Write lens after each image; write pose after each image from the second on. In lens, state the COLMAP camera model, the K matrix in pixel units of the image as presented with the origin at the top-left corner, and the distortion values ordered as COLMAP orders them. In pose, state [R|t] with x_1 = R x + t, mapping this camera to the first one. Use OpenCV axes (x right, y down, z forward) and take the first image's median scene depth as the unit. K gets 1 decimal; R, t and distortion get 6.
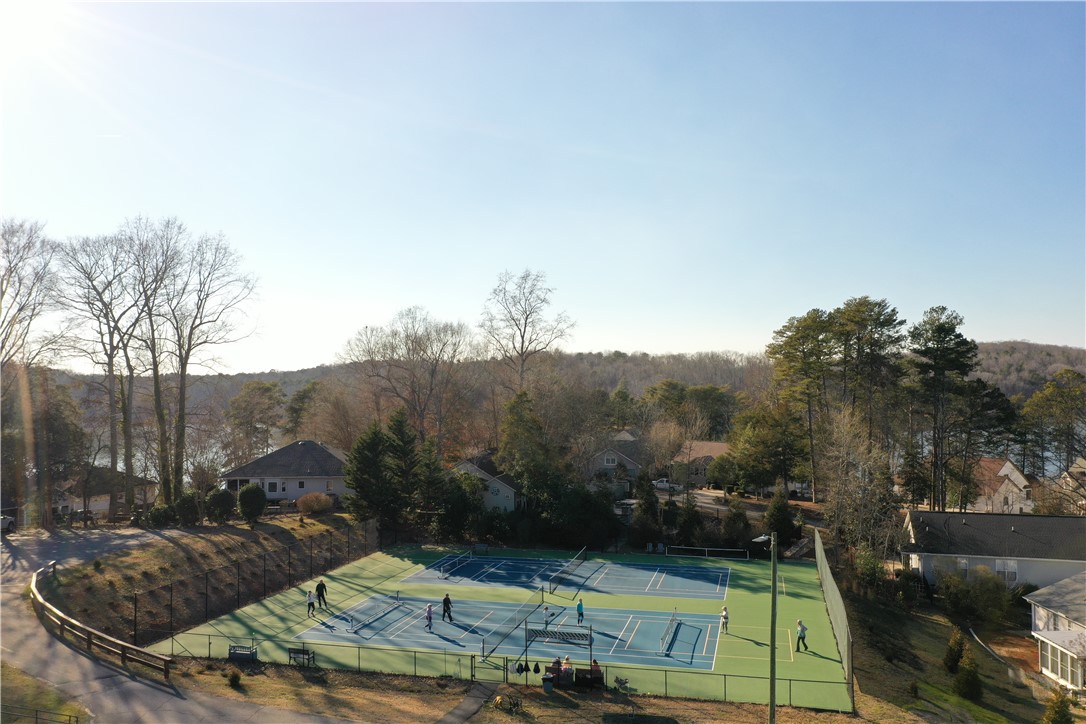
lens RADIAL K [[859.9, 0, 543.0], [0, 859.9, 362.0], [0, 0, 1]] dist [-0.000070, -0.001994]
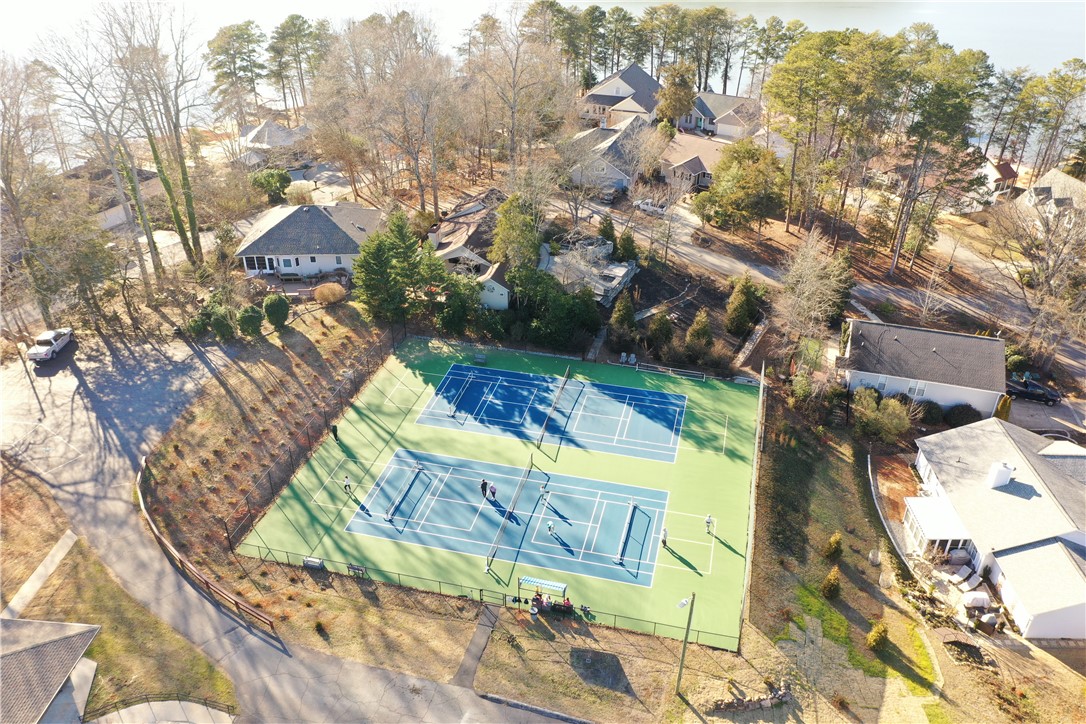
lens RADIAL K [[859.9, 0, 543.0], [0, 859.9, 362.0], [0, 0, 1]] dist [-0.000070, -0.001994]
pose [[0.999942, 0.005039, 0.009510, 0.004118], [-0.009357, 0.843600, 0.536891, -0.622685], [-0.005317, -0.536949, 0.843598, 0.007697]]
